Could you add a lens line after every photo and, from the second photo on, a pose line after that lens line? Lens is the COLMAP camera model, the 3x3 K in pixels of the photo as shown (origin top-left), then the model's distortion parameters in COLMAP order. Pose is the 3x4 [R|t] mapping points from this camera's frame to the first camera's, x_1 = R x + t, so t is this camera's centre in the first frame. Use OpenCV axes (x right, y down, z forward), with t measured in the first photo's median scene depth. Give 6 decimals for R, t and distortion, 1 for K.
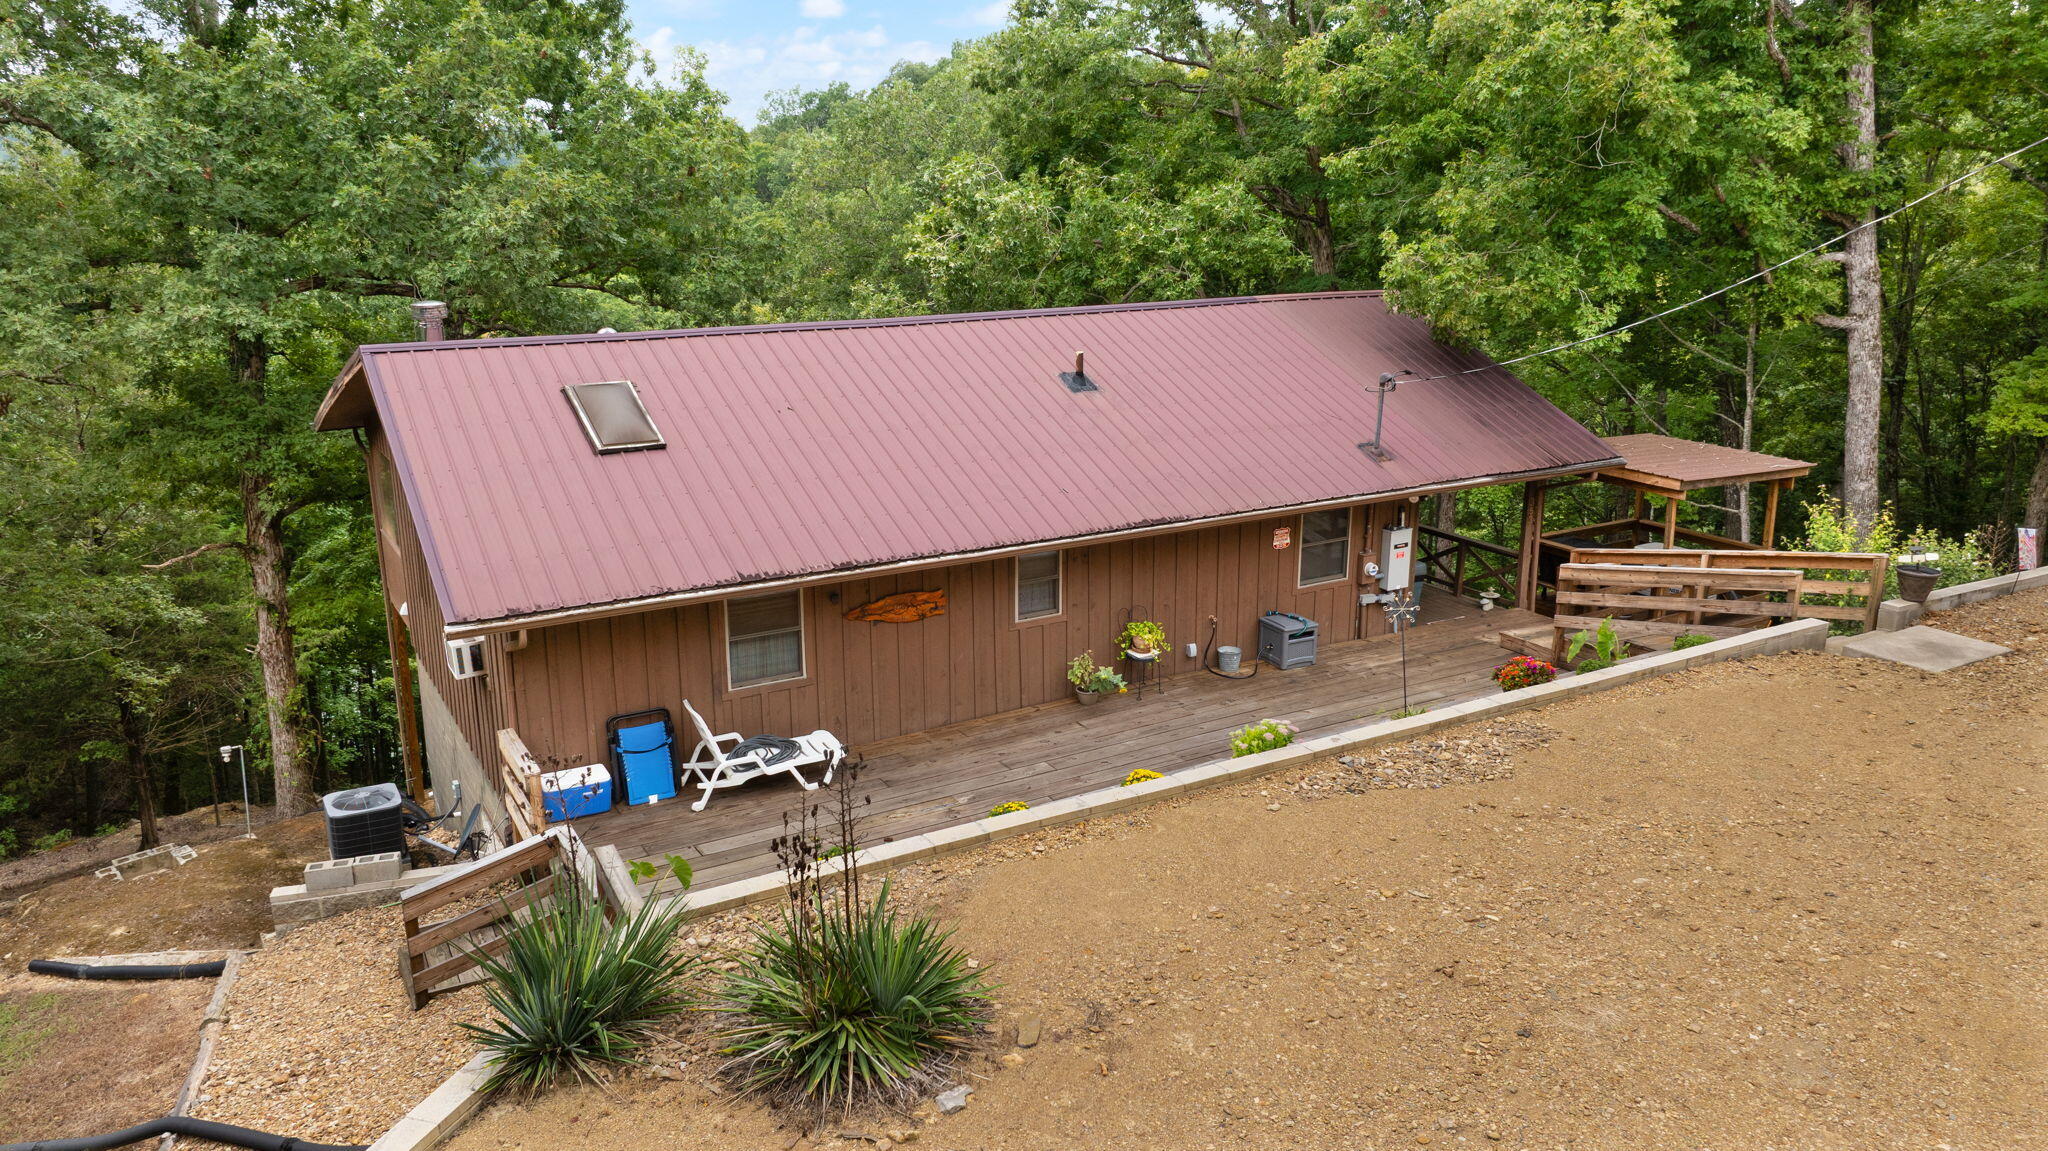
lens RADIAL K [[1464.4, 0, 1033.8], [0, 1464.4, 567.8], [0, 0, 1]] dist [-0.020560, 0.007180]
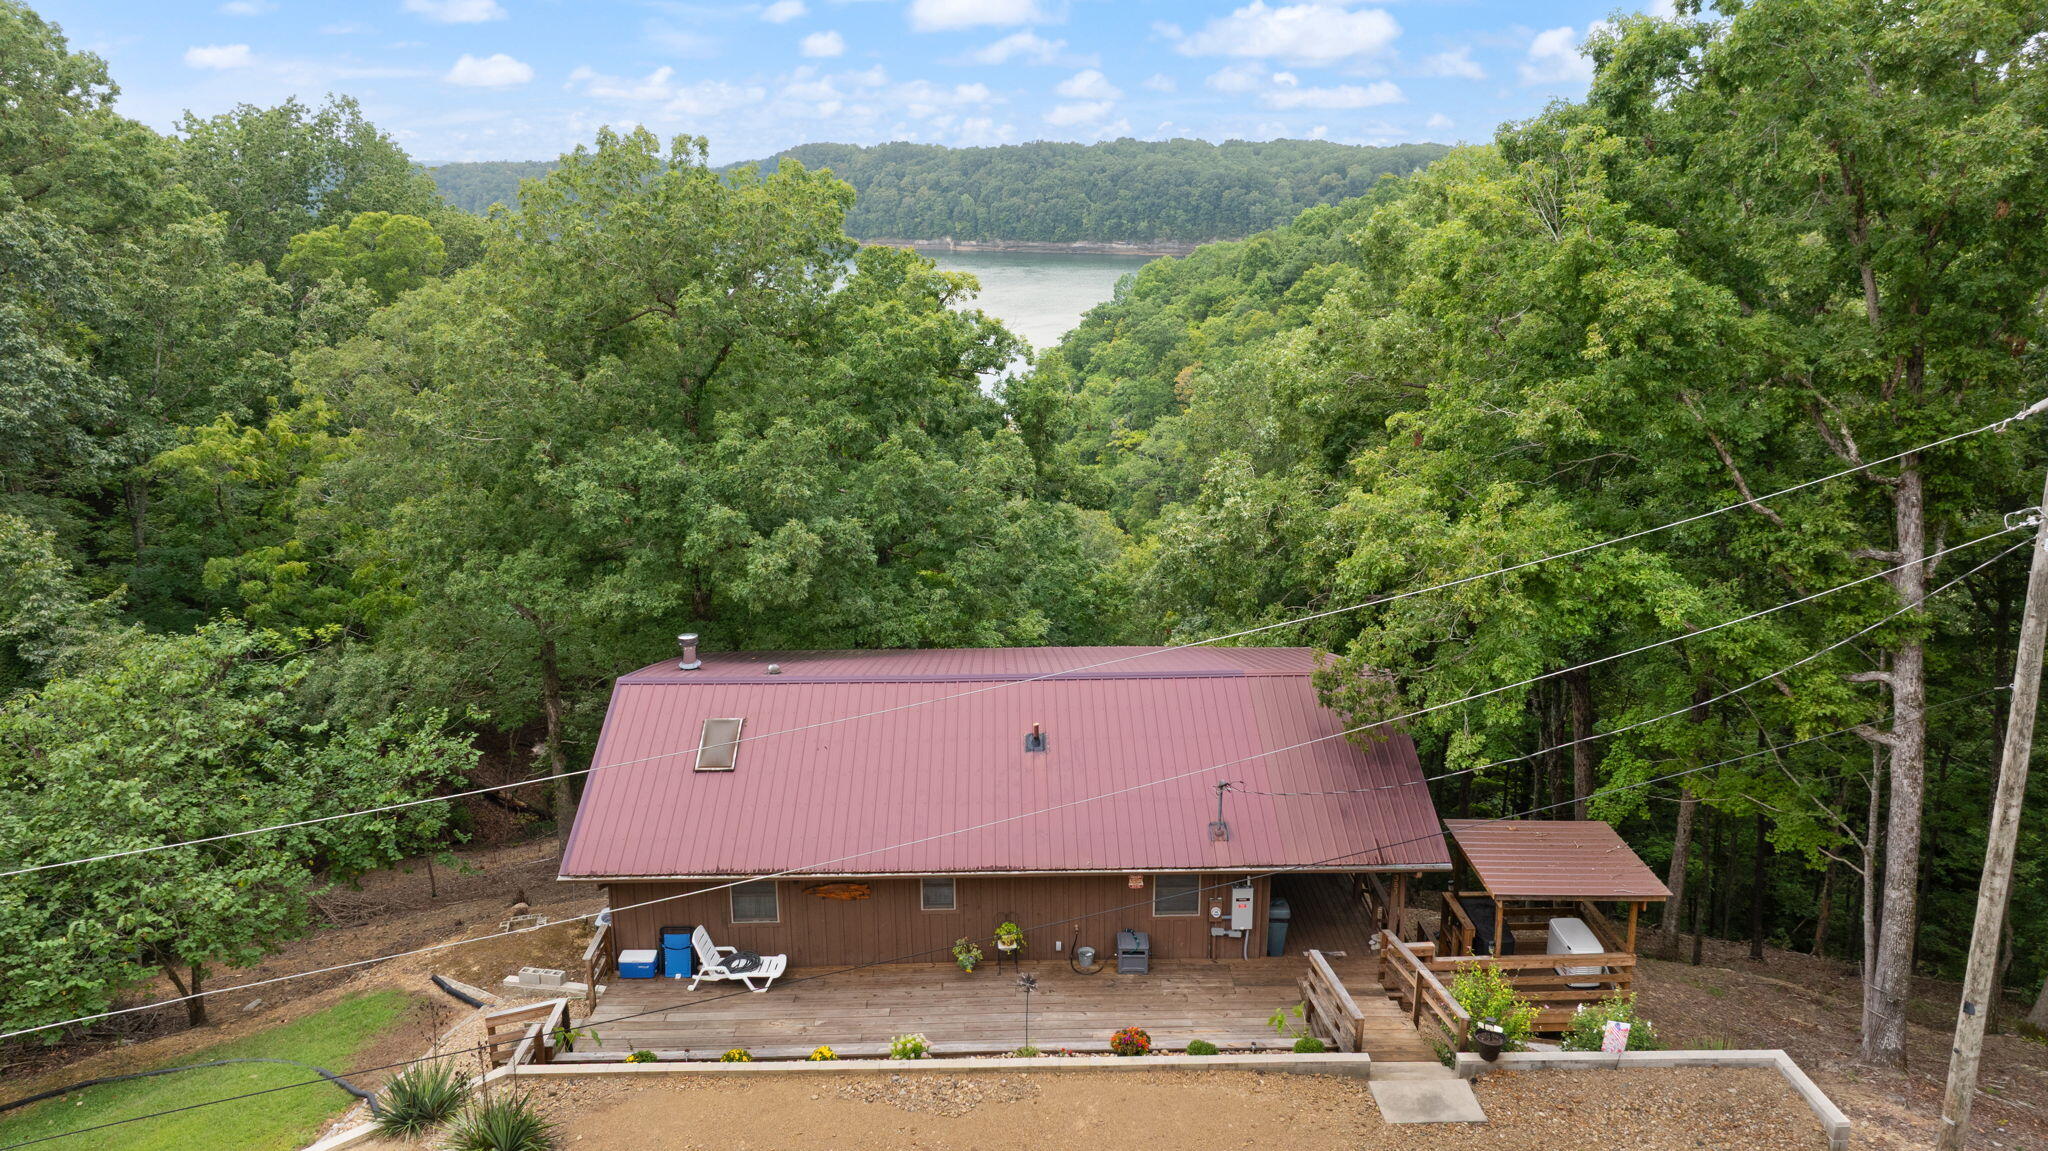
lens RADIAL K [[1464.4, 0, 1033.8], [0, 1464.4, 567.8], [0, 0, 1]] dist [-0.020560, 0.007180]
pose [[0.875716, 0.122897, -0.466924, 0.763048], [-0.124324, 0.991850, 0.027891, -0.376824], [0.466546, 0.033625, 0.883858, -0.338169]]
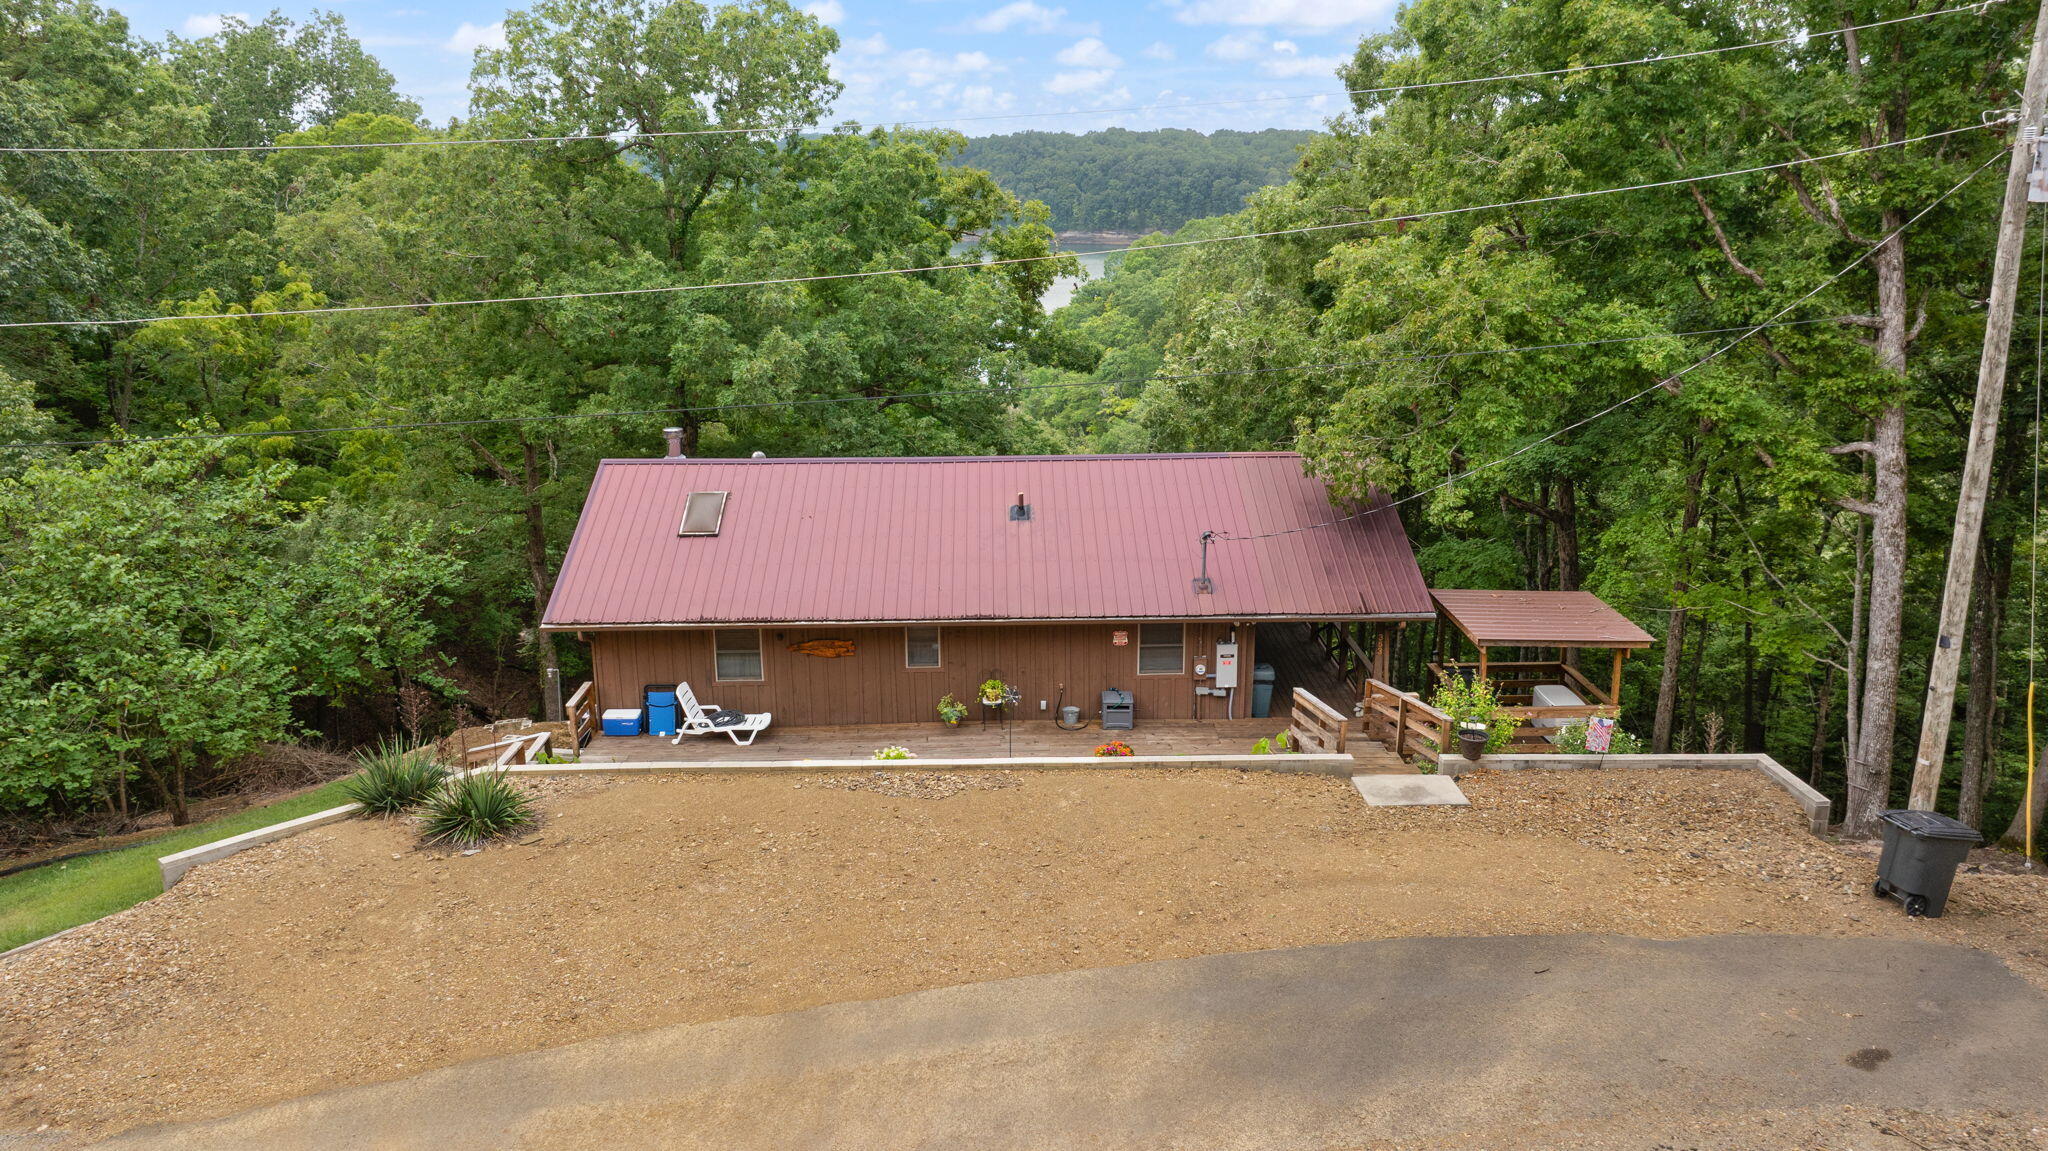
lens RADIAL K [[1464.4, 0, 1033.8], [0, 1464.4, 567.8], [0, 0, 1]] dist [-0.020560, 0.007180]
pose [[0.878789, 0.122248, -0.461286, 0.800107], [-0.121812, 0.992074, 0.030852, -0.131177], [0.461401, 0.029078, 0.886715, -0.326703]]
